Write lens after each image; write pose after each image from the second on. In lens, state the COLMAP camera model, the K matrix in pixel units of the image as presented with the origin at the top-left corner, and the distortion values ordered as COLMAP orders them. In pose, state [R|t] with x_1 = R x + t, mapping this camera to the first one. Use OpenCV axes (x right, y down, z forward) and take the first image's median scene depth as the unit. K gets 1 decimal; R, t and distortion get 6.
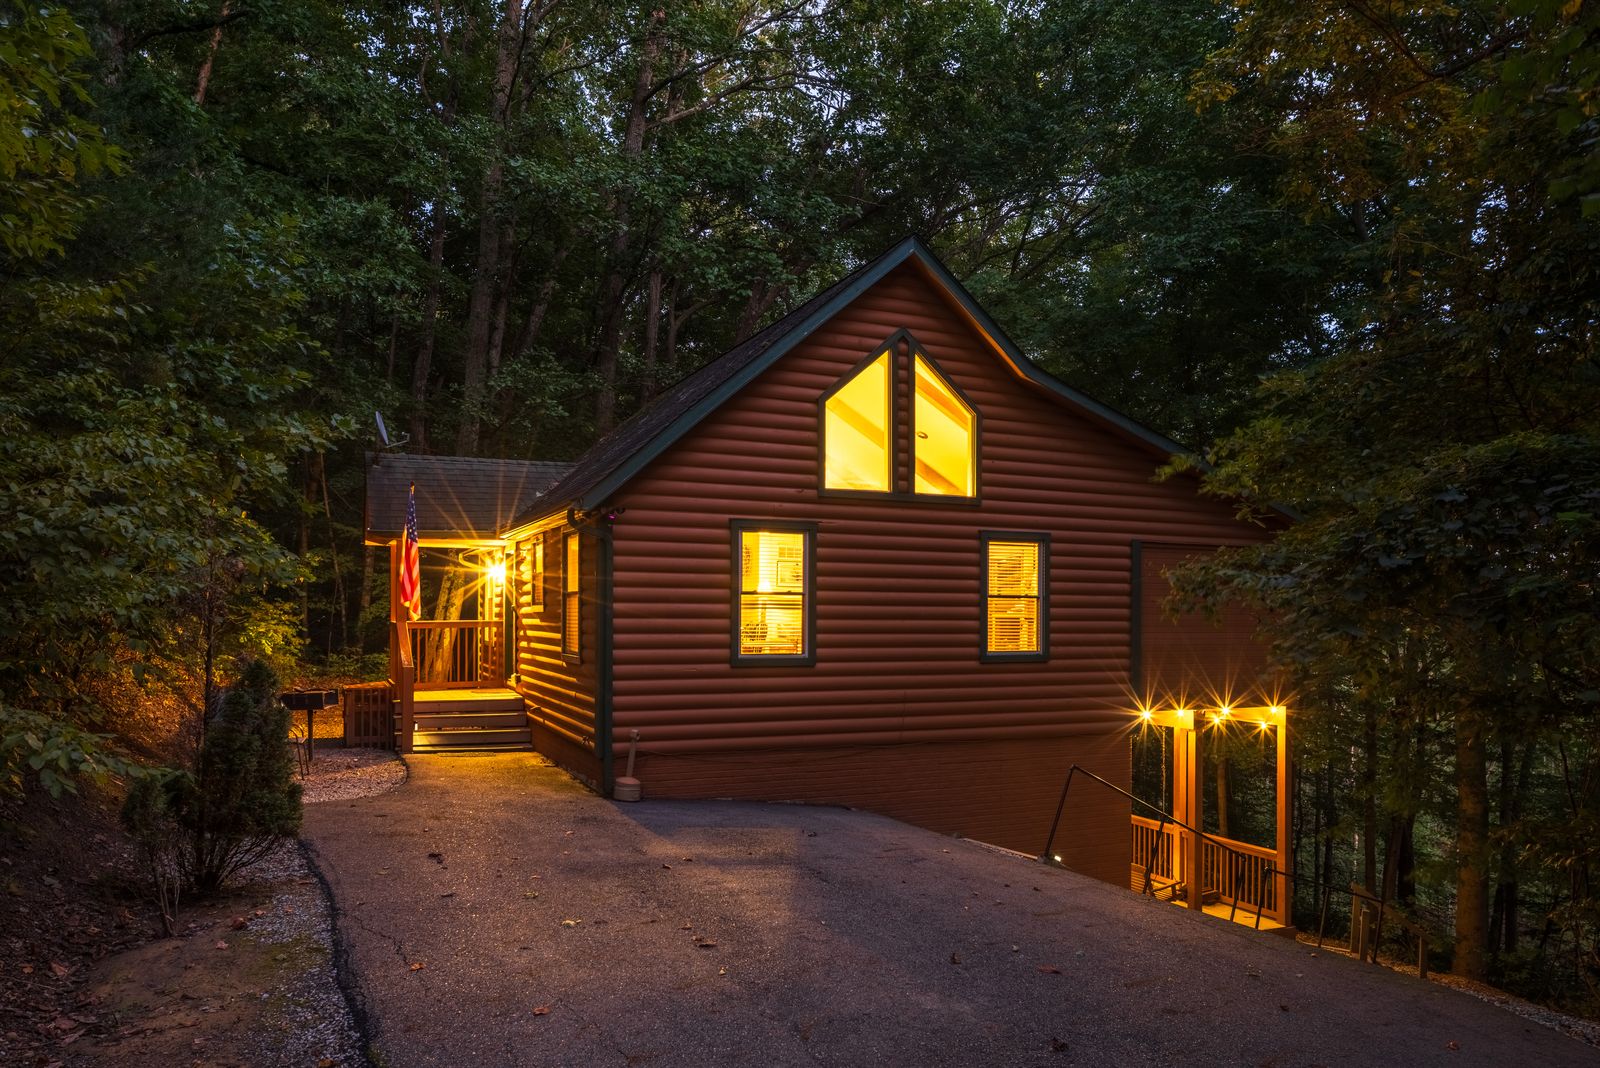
lens RADIAL K [[1091.6, 0, 805.6], [0, 1091.6, 614.6], [0, 0, 1]] dist [-0.003330, -0.003472]
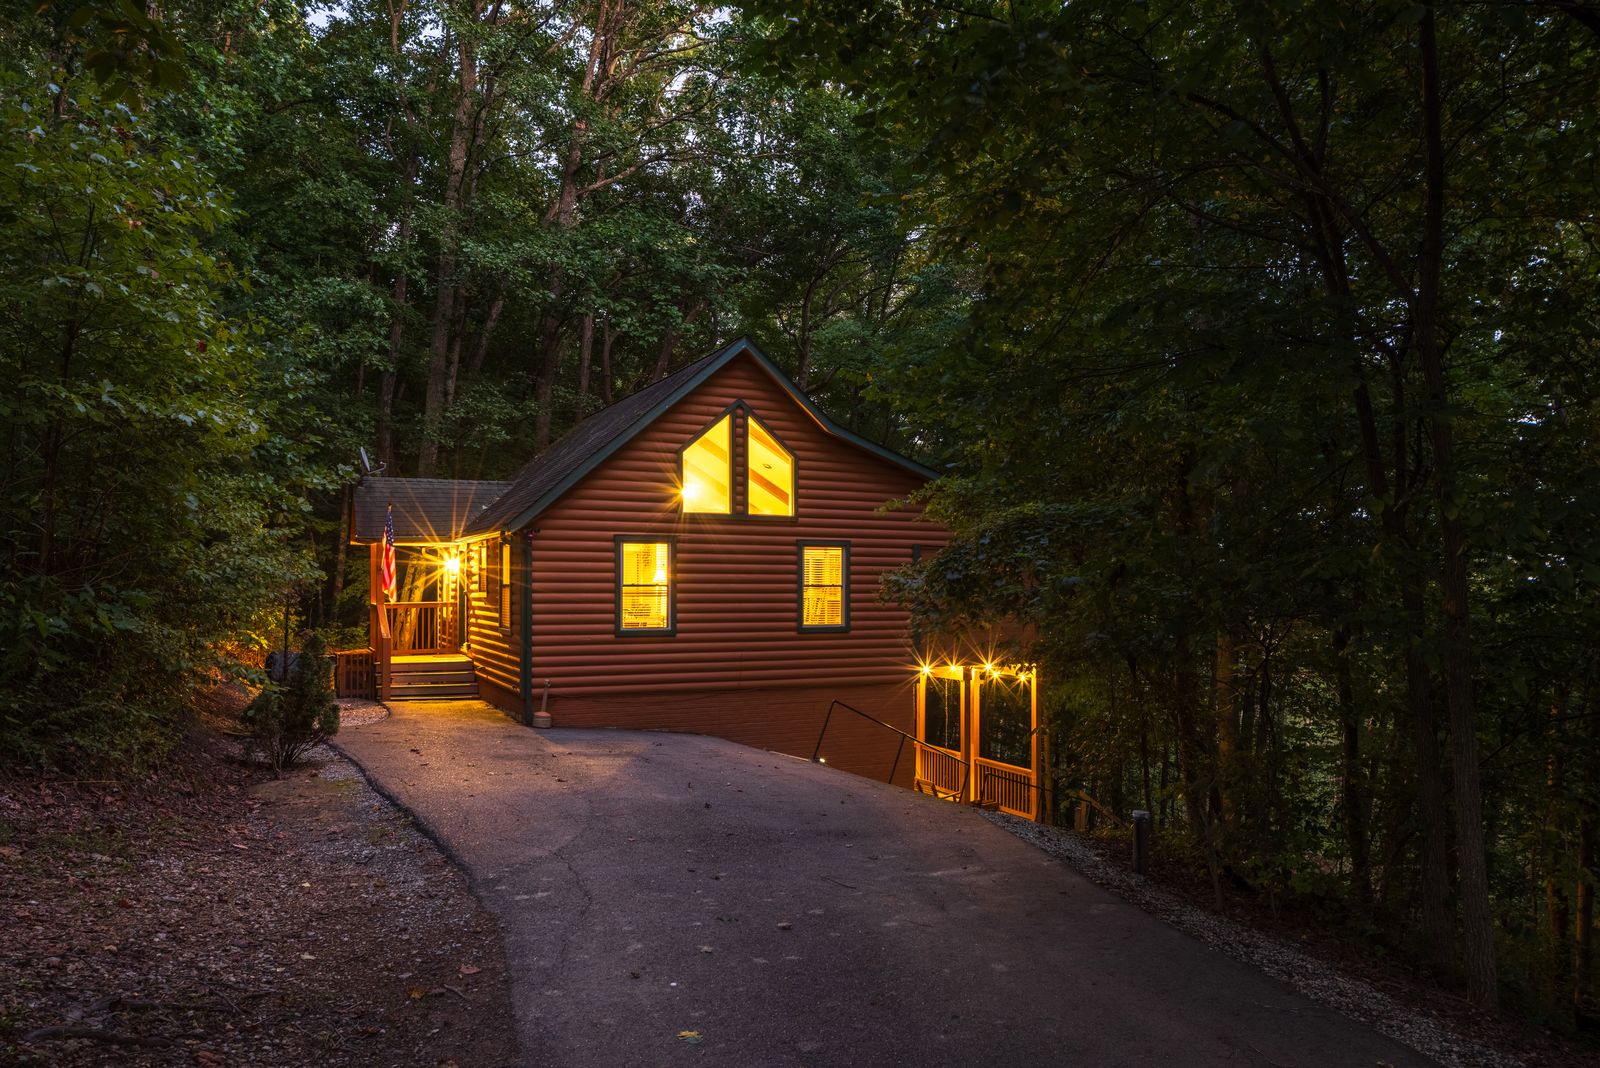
lens RADIAL K [[1091.6, 0, 805.6], [0, 1091.6, 575.4], [0, 0, 1]] dist [-0.003330, -0.003472]
pose [[0.999323, -0.002887, 0.036682, 0.118605], [0.003197, 0.999960, -0.008394, -0.018463], [-0.036656, 0.008505, 0.999292, -0.415349]]
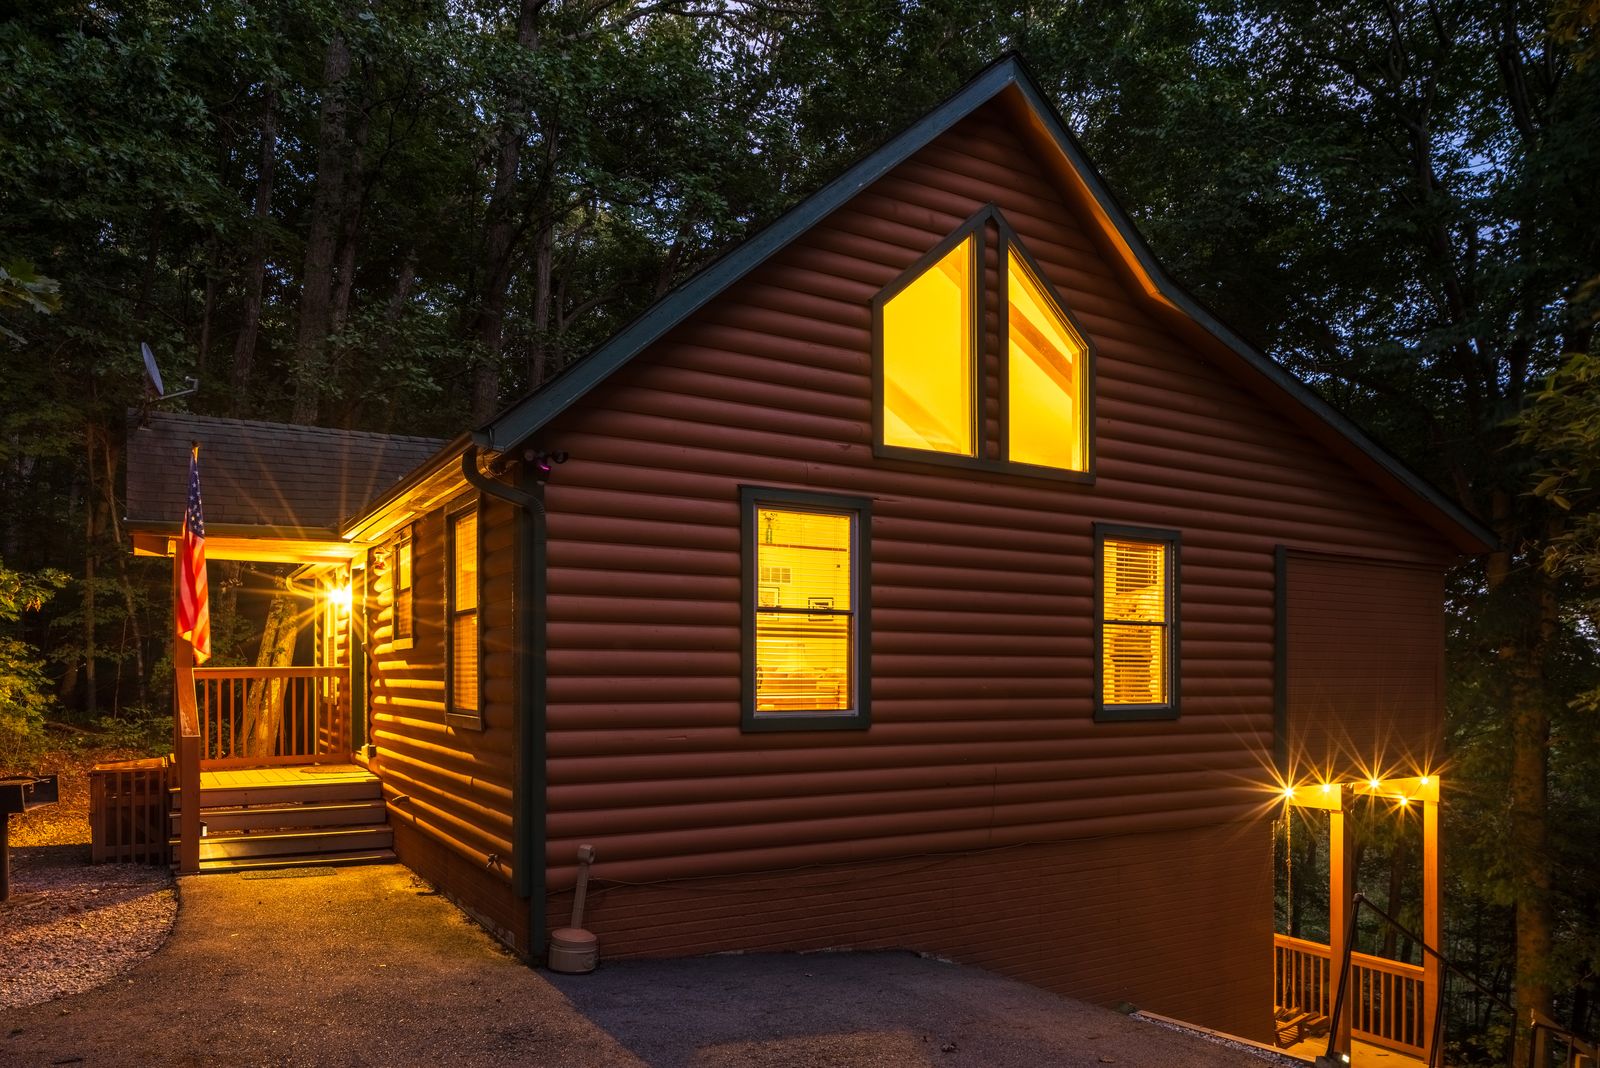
lens RADIAL K [[1091.6, 0, 808.7], [0, 1091.6, 676.3], [0, 0, 1]] dist [-0.003330, -0.003472]
pose [[0.992418, -0.003942, 0.122843, -0.094956], [0.003629, 0.999990, 0.002770, 0.013946], [-0.122852, -0.002303, 0.992422, 0.360437]]
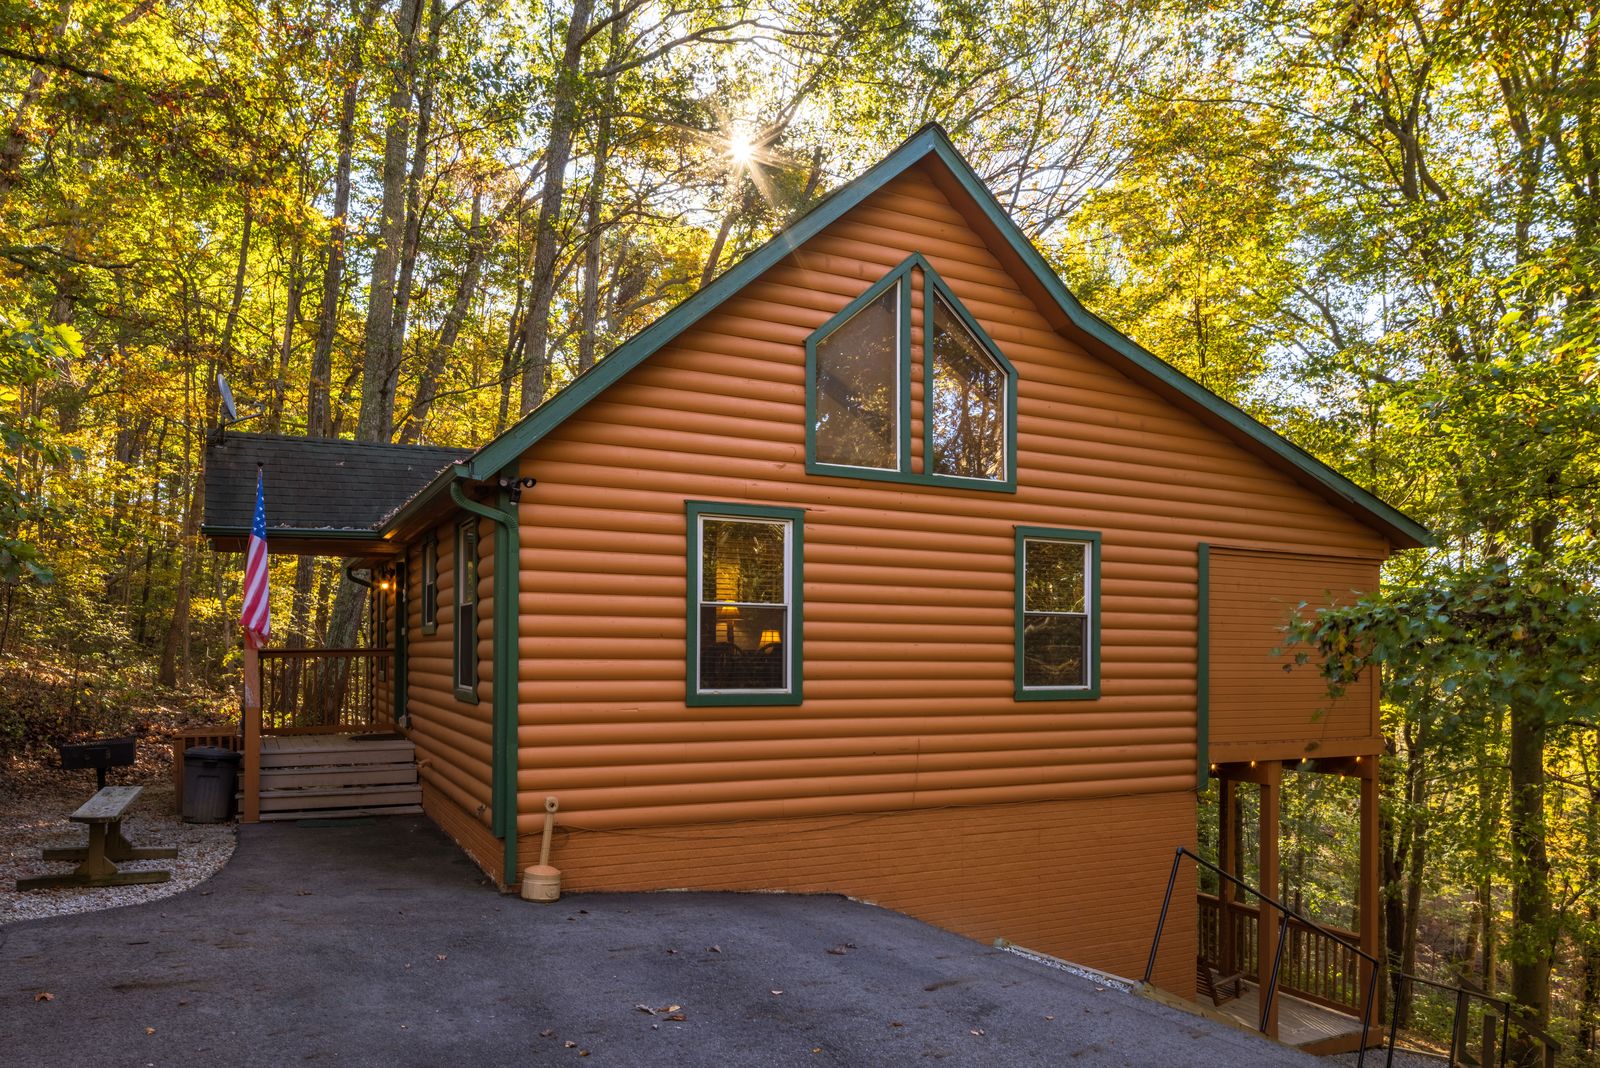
lens RADIAL K [[1091.6, 0, 799.6], [0, 1091.6, 649.9], [0, 0, 1]] dist [-0.003330, -0.003472]
pose [[0.998884, 0.002019, 0.047181, -0.025097], [-0.001889, 0.999994, -0.002799, 0.011195], [-0.047187, 0.002706, 0.998882, 0.249348]]
